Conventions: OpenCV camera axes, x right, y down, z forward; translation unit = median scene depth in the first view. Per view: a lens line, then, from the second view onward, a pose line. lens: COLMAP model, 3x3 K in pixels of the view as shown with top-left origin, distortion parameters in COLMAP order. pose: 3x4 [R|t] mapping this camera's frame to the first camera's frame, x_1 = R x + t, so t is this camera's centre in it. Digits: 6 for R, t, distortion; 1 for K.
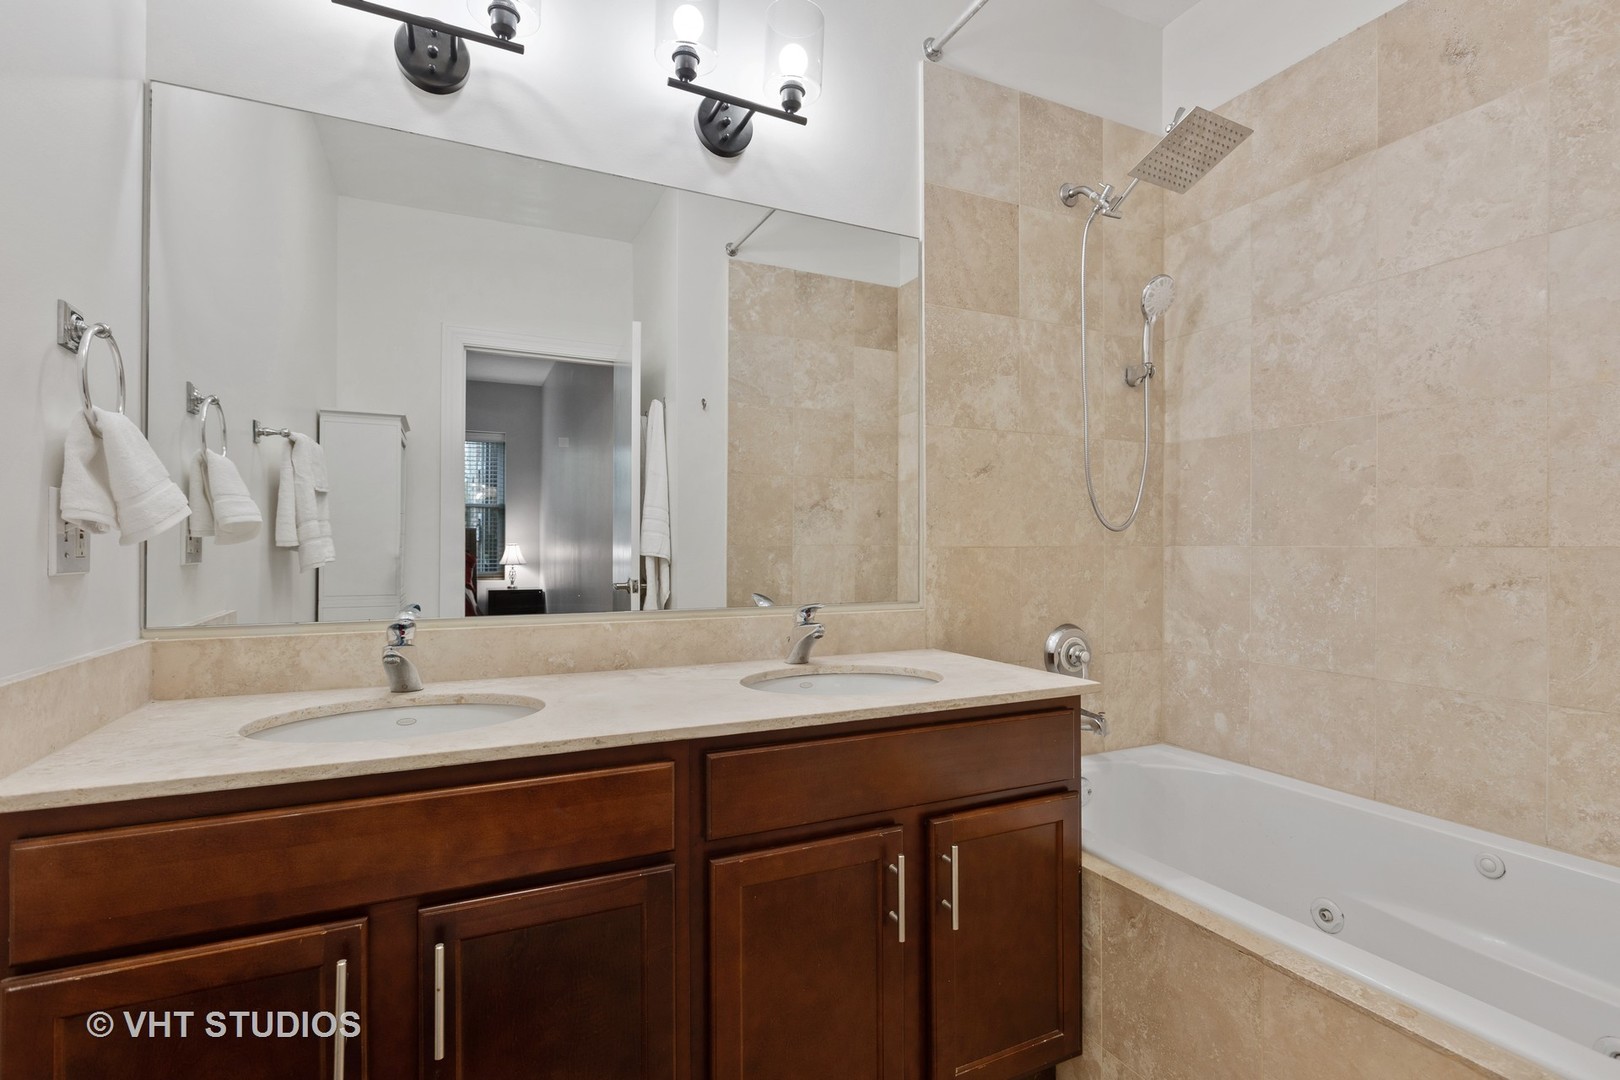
lens RADIAL K [[757.5, 0, 809.6], [0, 757.5, 537.5], [0, 0, 1]] dist [-0.001199, -0.000040]
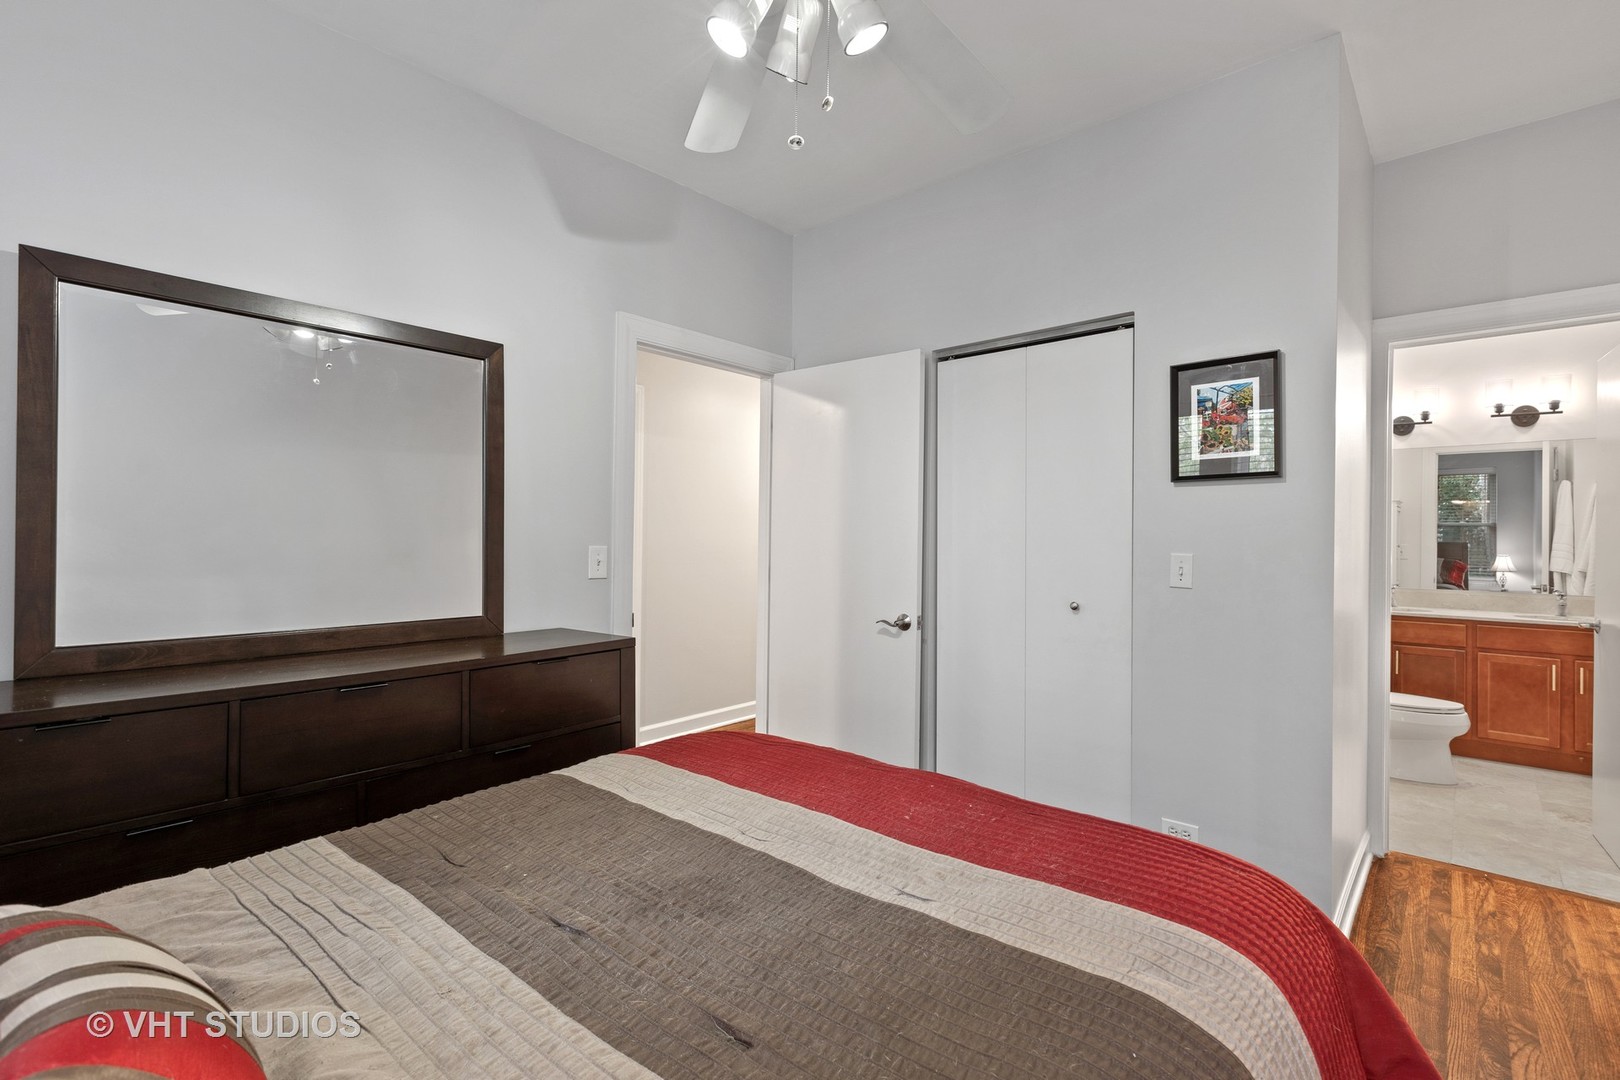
lens RADIAL K [[752.3, 0, 810.8], [0, 752.3, 535.1], [0, 0, 1]] dist [0.000171, 0.000026]
pose [[0.384823, 0.001198, -0.922990, 0.735417], [0.002512, 0.999994, 0.002345, -0.068984], [0.922987, -0.003221, 0.384818, -1.270926]]
